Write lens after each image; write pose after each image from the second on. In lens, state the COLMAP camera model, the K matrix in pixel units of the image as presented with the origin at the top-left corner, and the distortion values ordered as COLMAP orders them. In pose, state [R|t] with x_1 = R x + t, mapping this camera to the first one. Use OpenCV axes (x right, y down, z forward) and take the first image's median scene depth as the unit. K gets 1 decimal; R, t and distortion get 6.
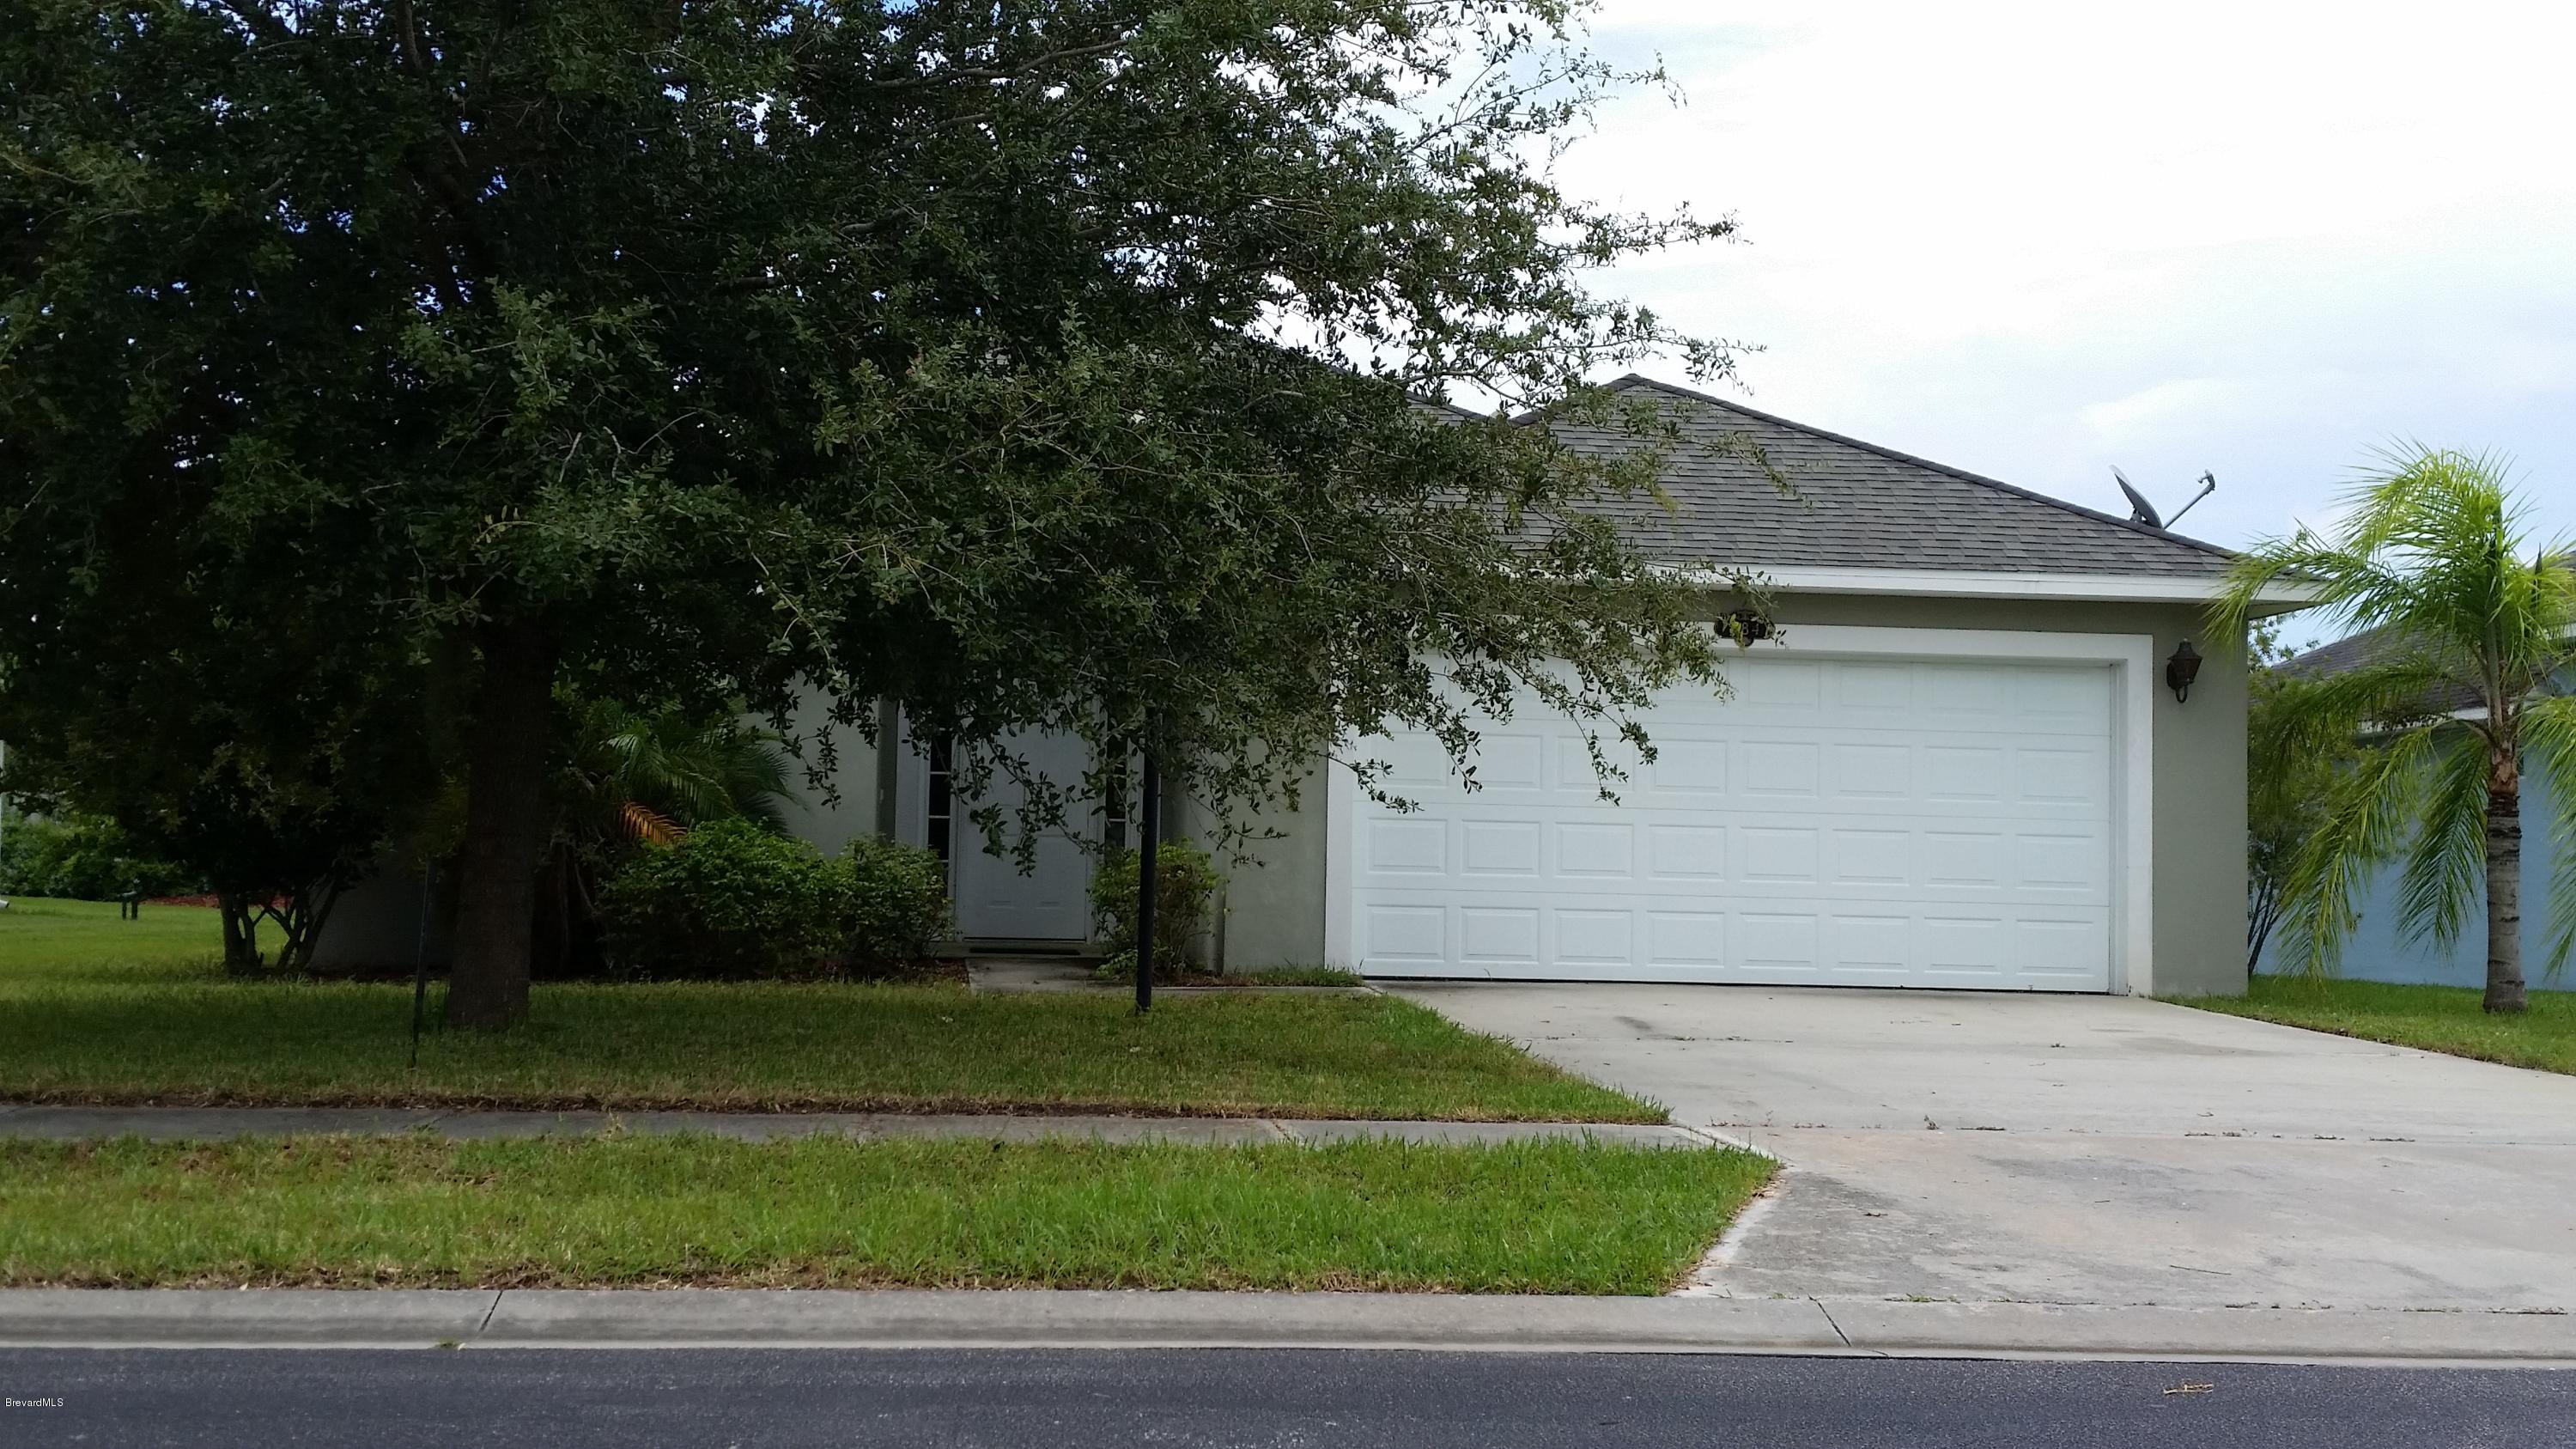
lens RADIAL K [[2158.4, 0, 1299.9], [0, 2158.4, 722.4], [0, 0, 1]] dist [0.192953, -0.454594]
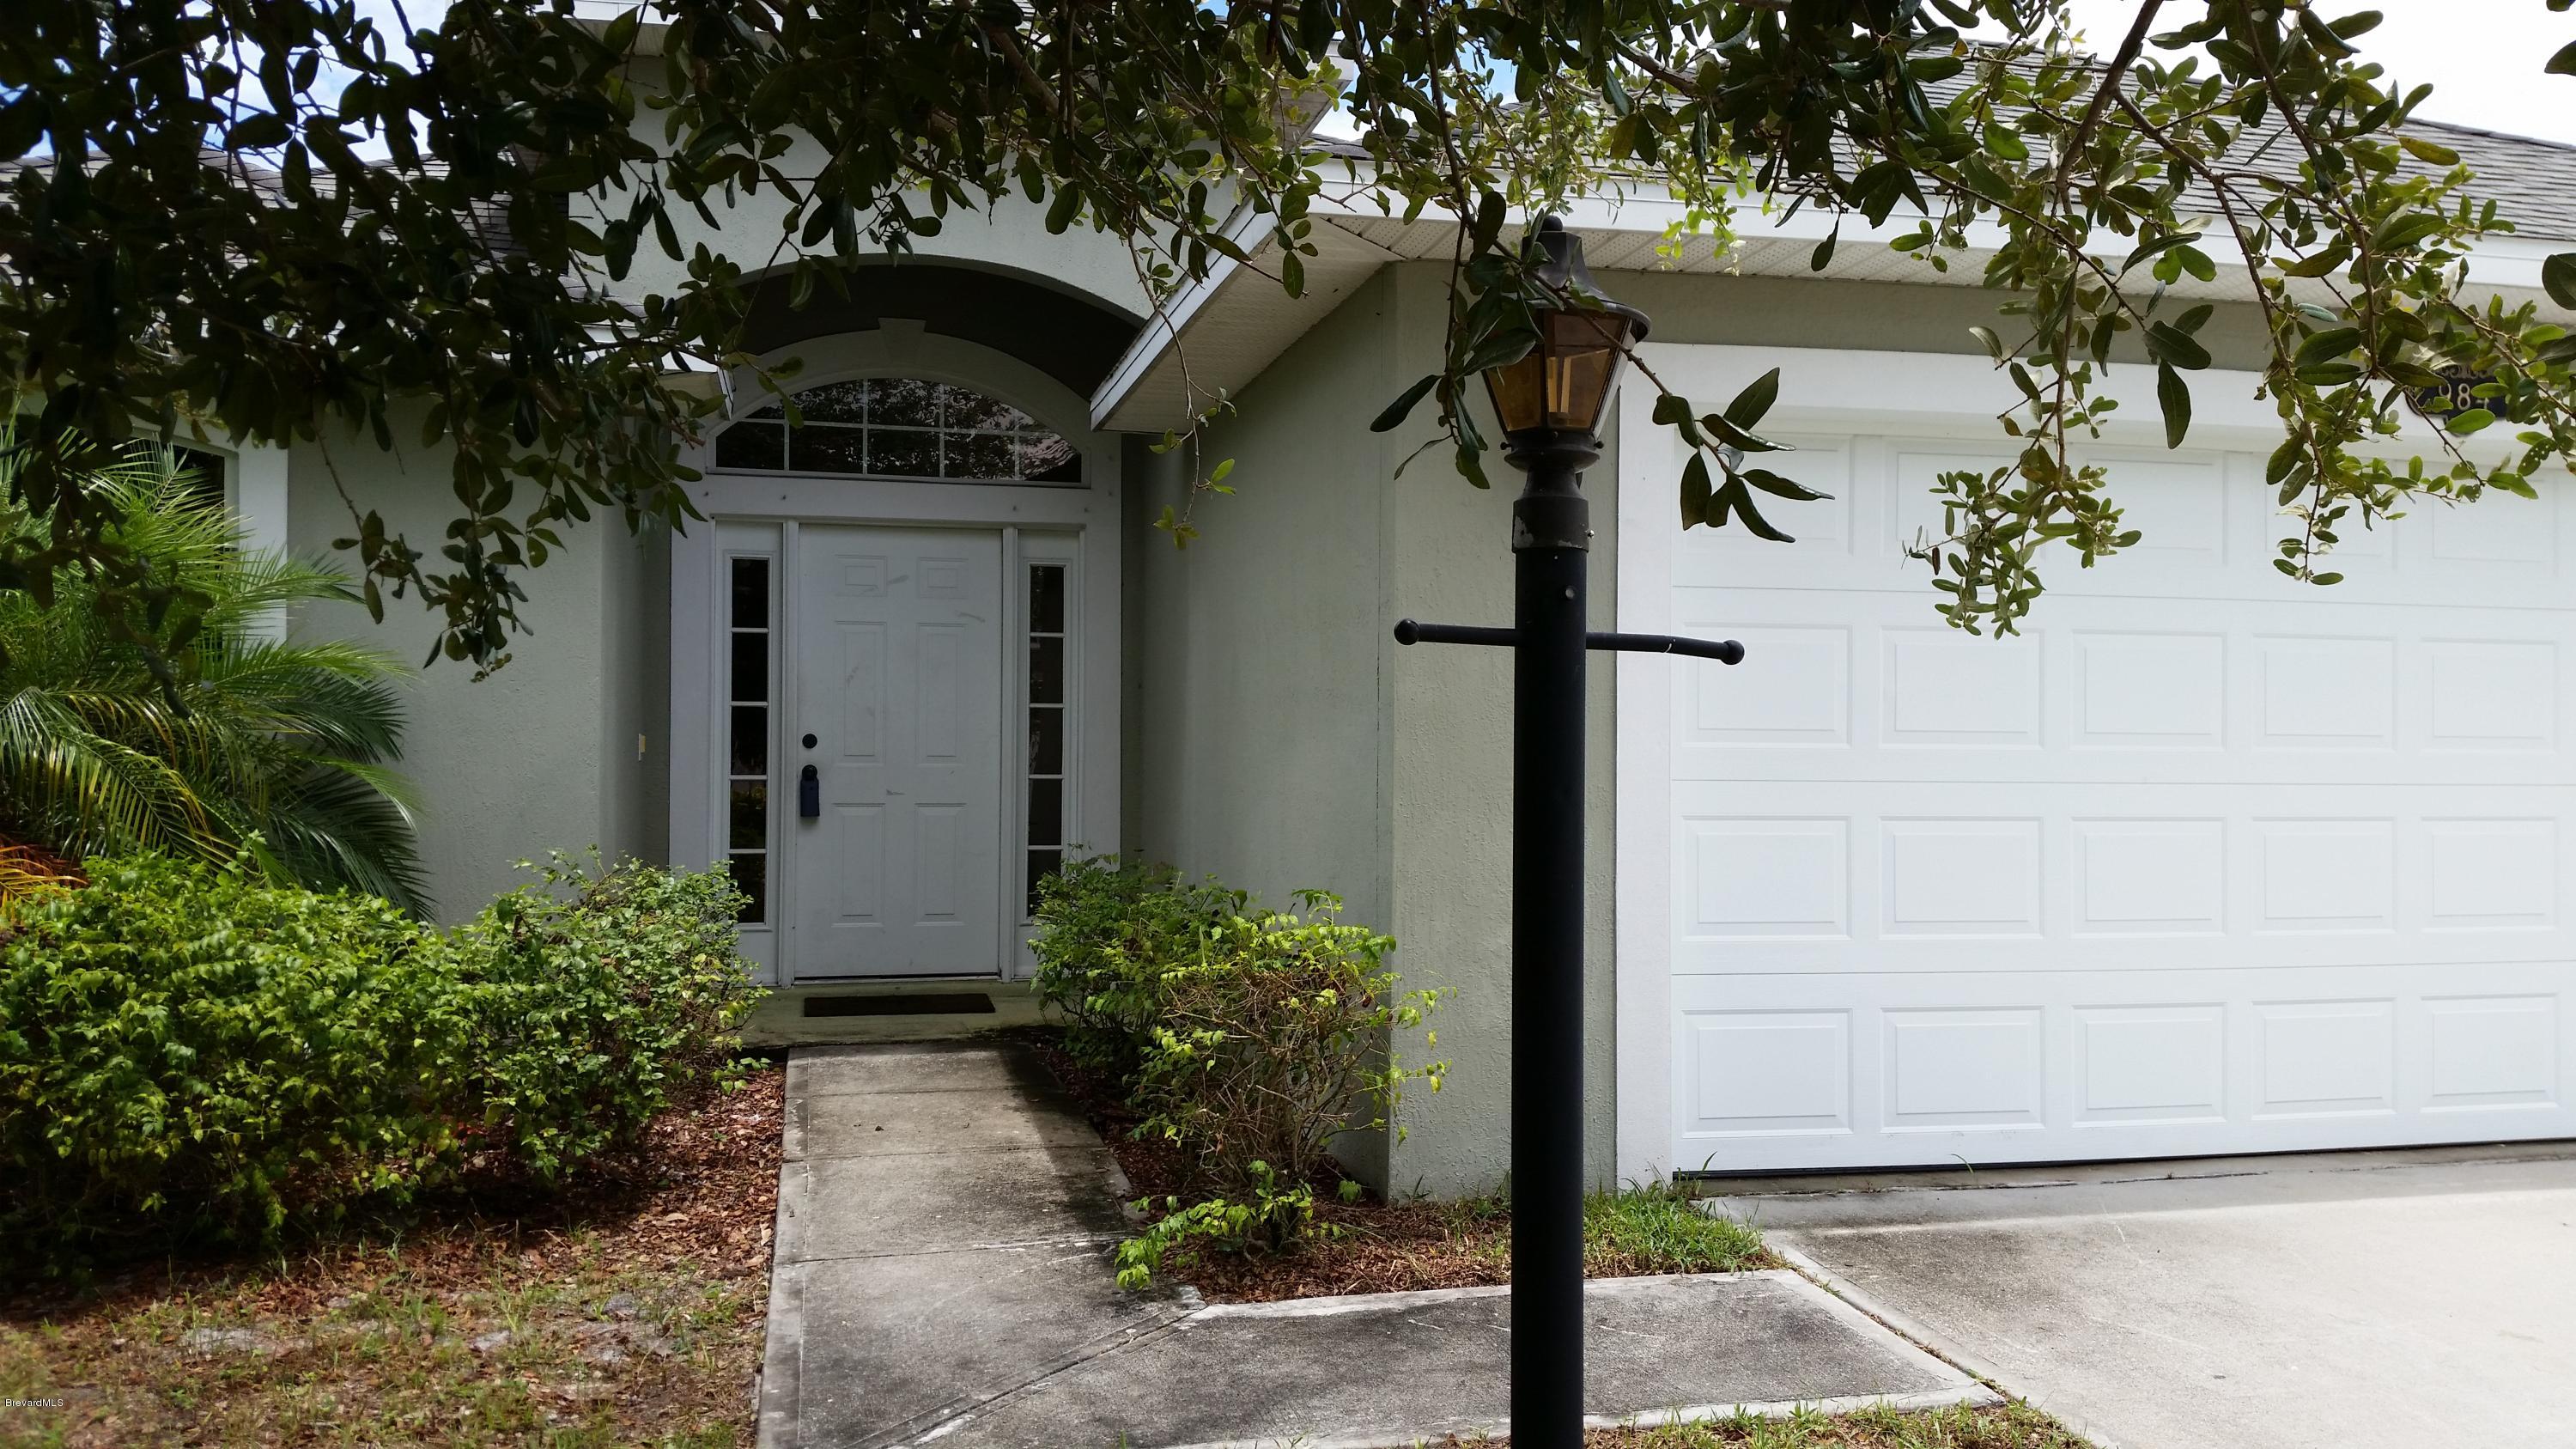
lens RADIAL K [[2158.4, 0, 1299.9], [0, 2158.4, 722.4], [0, 0, 1]] dist [0.192953, -0.454594]
pose [[0.997983, -0.012463, 0.062245, -0.075576], [0.010466, 0.999423, 0.032304, 0.009891], [-0.062611, -0.031587, 0.997538, 0.567644]]
